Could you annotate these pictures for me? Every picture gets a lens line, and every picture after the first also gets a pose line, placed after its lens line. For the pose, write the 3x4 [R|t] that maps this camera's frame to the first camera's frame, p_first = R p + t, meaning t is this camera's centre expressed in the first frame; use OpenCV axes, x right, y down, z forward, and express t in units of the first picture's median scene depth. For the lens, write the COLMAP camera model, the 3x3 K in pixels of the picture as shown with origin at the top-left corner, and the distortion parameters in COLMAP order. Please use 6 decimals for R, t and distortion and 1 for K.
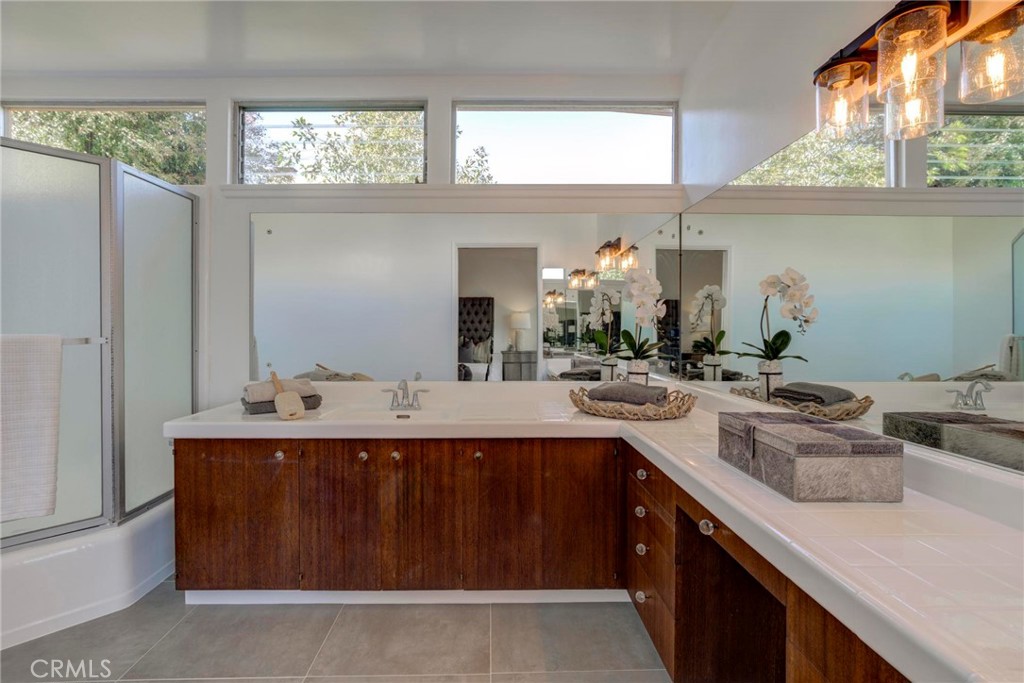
lens RADIAL K [[464.8, 0, 507.5], [0, 464.8, 341.4], [0, 0, 1]] dist [-0.018403, 0.008179]
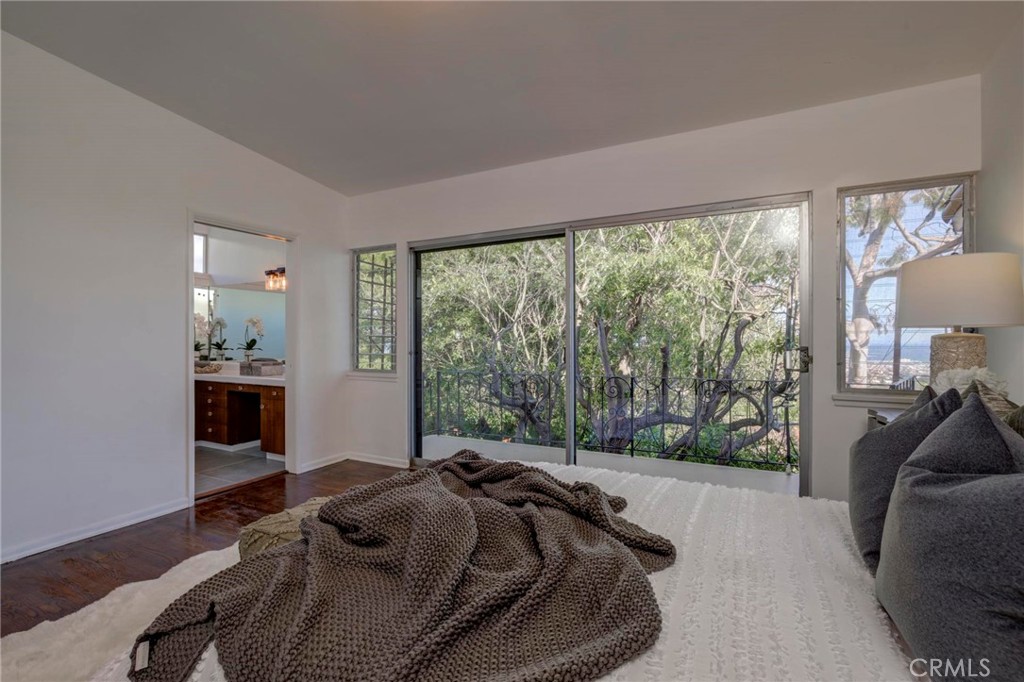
lens RADIAL K [[464.8, 0, 507.5], [0, 464.8, 340.9], [0, 0, 1]] dist [-0.018403, 0.008179]
pose [[0.484258, -0.005014, 0.874911, -1.063325], [0.008649, 0.999962, 0.000944, -0.001340], [-0.874883, 0.007110, 0.484283, -1.624431]]
